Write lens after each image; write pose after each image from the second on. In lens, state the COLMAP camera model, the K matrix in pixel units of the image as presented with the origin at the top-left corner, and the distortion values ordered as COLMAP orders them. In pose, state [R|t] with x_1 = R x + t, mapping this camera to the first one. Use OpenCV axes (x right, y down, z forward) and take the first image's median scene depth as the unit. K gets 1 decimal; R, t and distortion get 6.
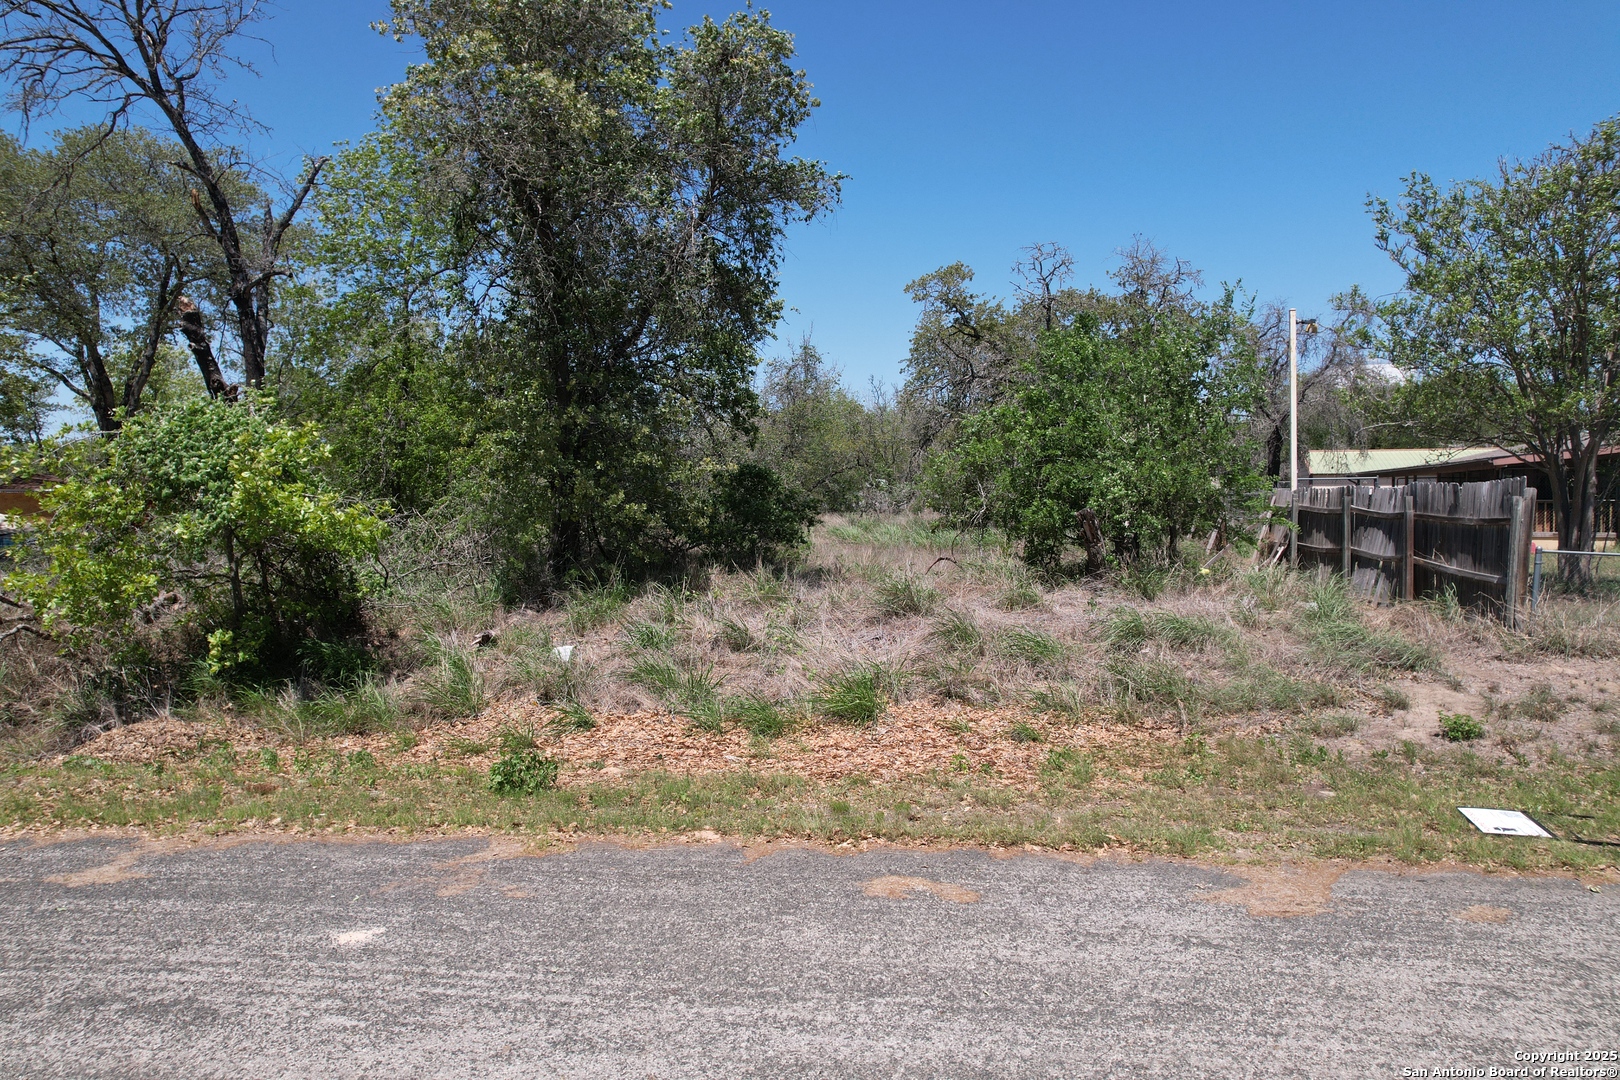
lens RADIAL K [[1036.8, 0, 813.6], [0, 1036.8, 538.3], [0, 0, 1]] dist [-0.086853, 0.079365]
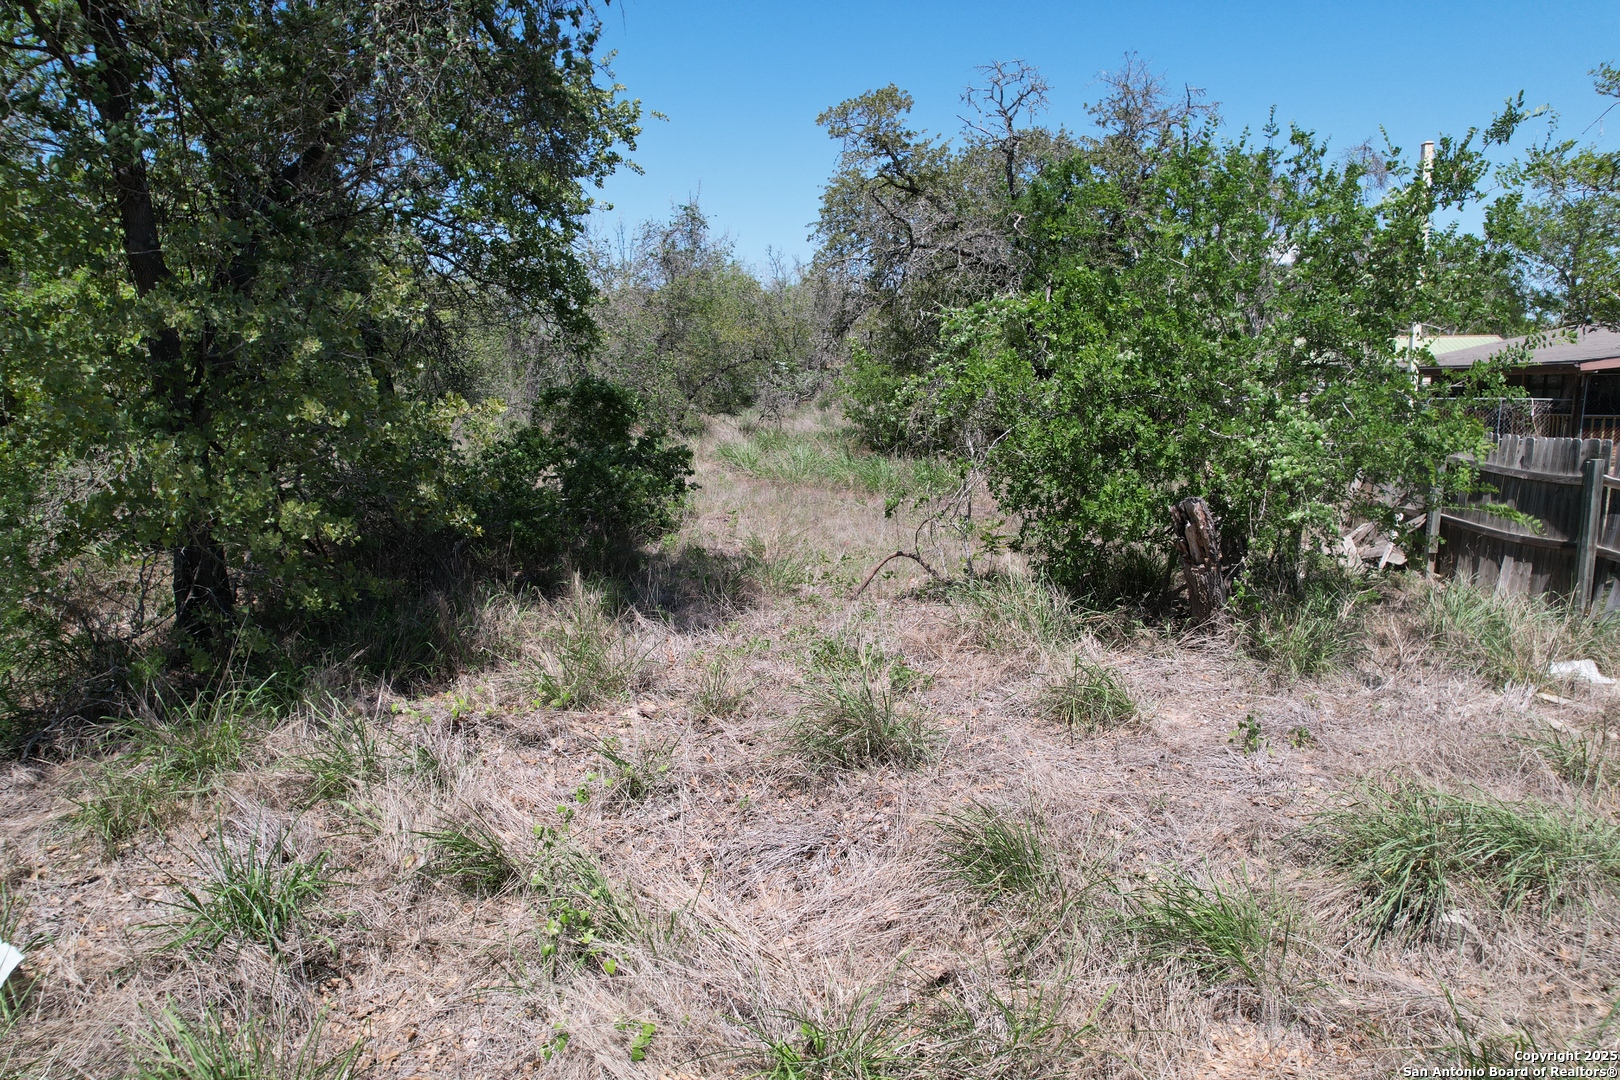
lens RADIAL K [[1033.9, 0, 814.3], [0, 1033.9, 538.6], [0, 0, 1]] dist [-0.085756, 0.079134]
pose [[0.995001, -0.015728, 0.098614, 0.024452], [0.003726, 0.992678, 0.120732, -0.083700], [-0.099790, -0.119761, 0.987775, 0.576361]]
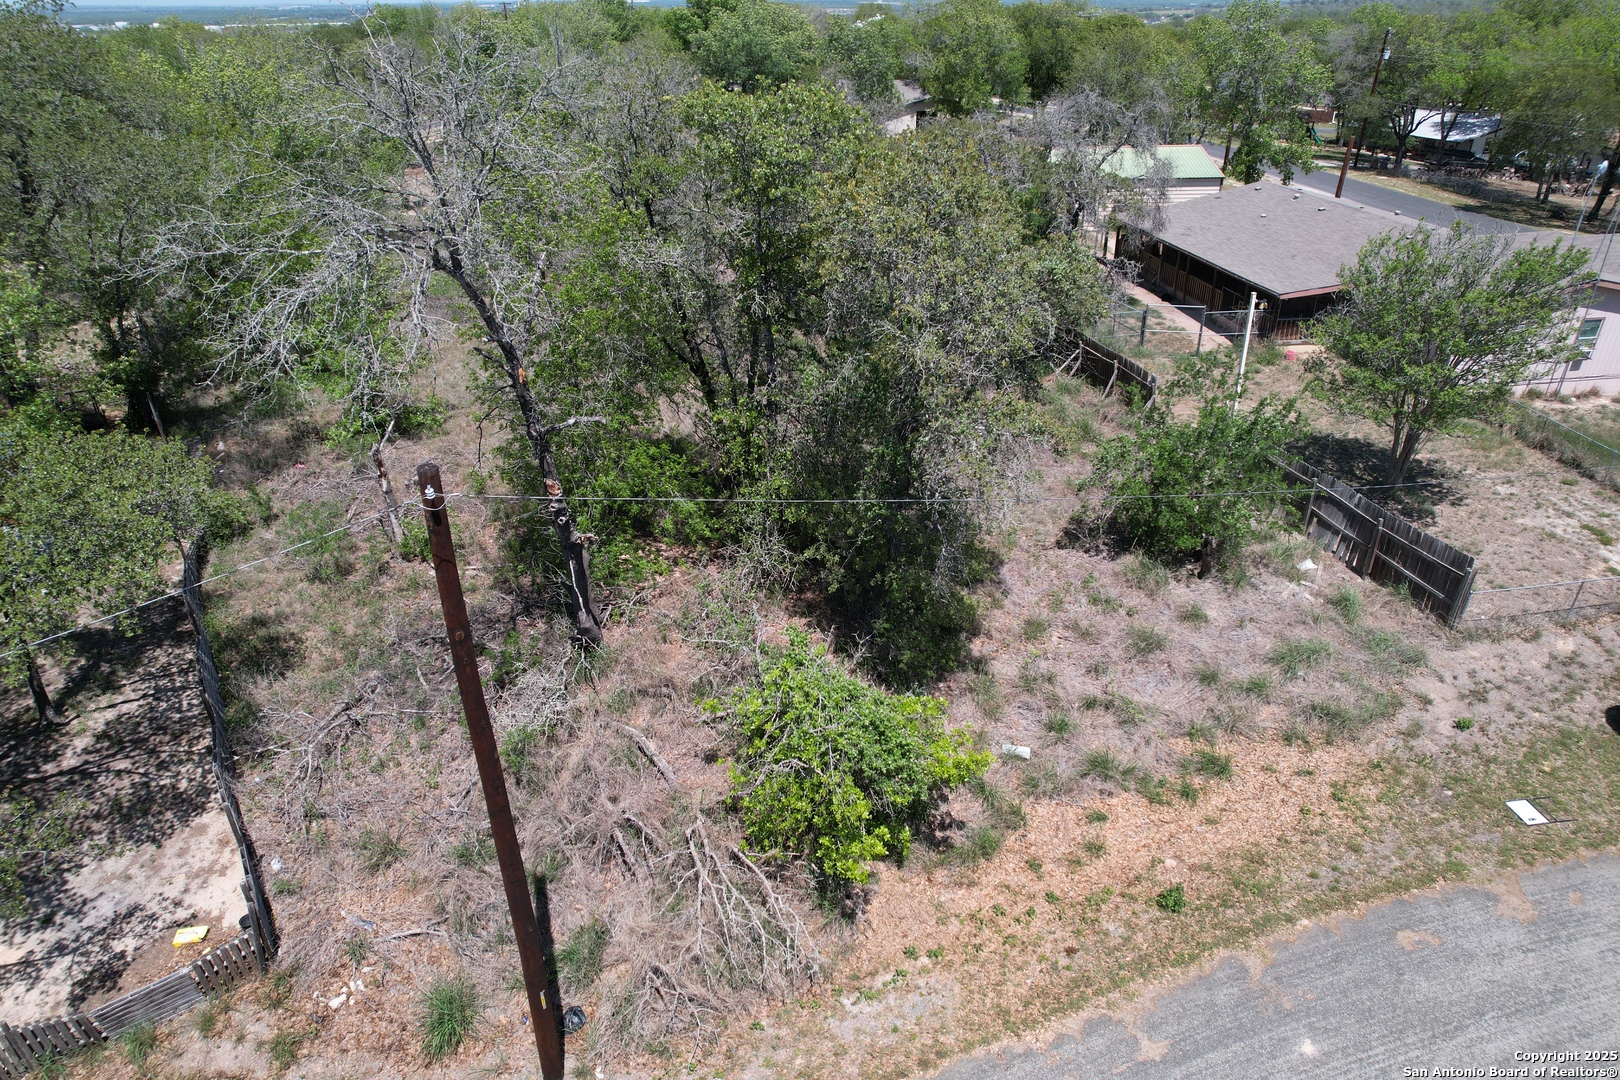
lens RADIAL K [[1036.8, 0, 813.6], [0, 1036.8, 538.3], [0, 0, 1]] dist [-0.086853, 0.079365]
pose [[0.915372, -0.197813, 0.350663, -0.972530], [0.022788, 0.895035, 0.445414, -0.854608], [-0.401964, -0.399728, 0.823797, -0.062032]]
